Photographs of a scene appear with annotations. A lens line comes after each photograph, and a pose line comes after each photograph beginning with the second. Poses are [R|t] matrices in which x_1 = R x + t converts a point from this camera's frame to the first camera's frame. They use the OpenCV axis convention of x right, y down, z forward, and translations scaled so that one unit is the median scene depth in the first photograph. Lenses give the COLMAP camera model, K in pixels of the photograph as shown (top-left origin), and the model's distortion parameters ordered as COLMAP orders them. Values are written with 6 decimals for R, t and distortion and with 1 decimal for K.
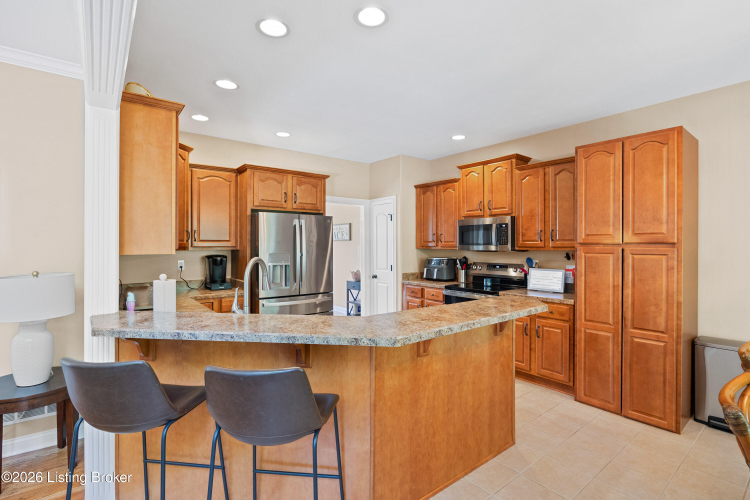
lens RADIAL K [[357.5, 0, 378.4], [0, 357.5, 243.8], [0, 0, 1]] dist [0.000365, 0.000375]
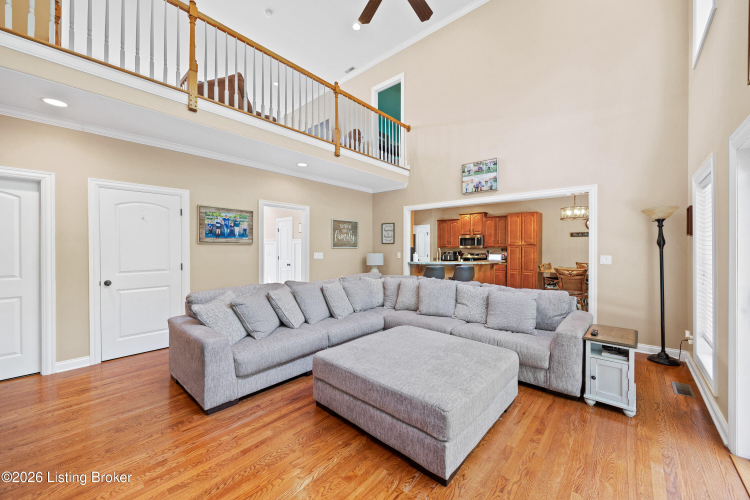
lens RADIAL K [[295.0, 0, 370.1], [0, 295.0, 250.5], [0, 0, 1]] dist [0.002071, -0.000086]
pose [[0.986804, 0.000565, 0.161921, -0.822340], [-0.002050, 0.999957, 0.009002, 0.021735], [-0.161909, -0.009215, 0.986763, -1.057477]]
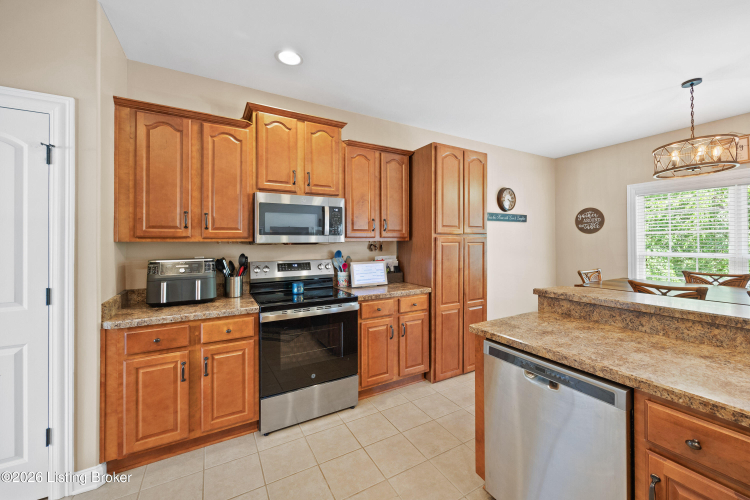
lens RADIAL K [[295.0, 0, 382.7], [0, 295.0, 240.2], [0, 0, 1]] dist [0.002071, -0.000086]
pose [[0.151467, -0.000676, 0.988462, -0.263015], [0.003355, 0.999994, 0.000170, 0.014701], [-0.988457, 0.003291, 0.151469, 0.810830]]
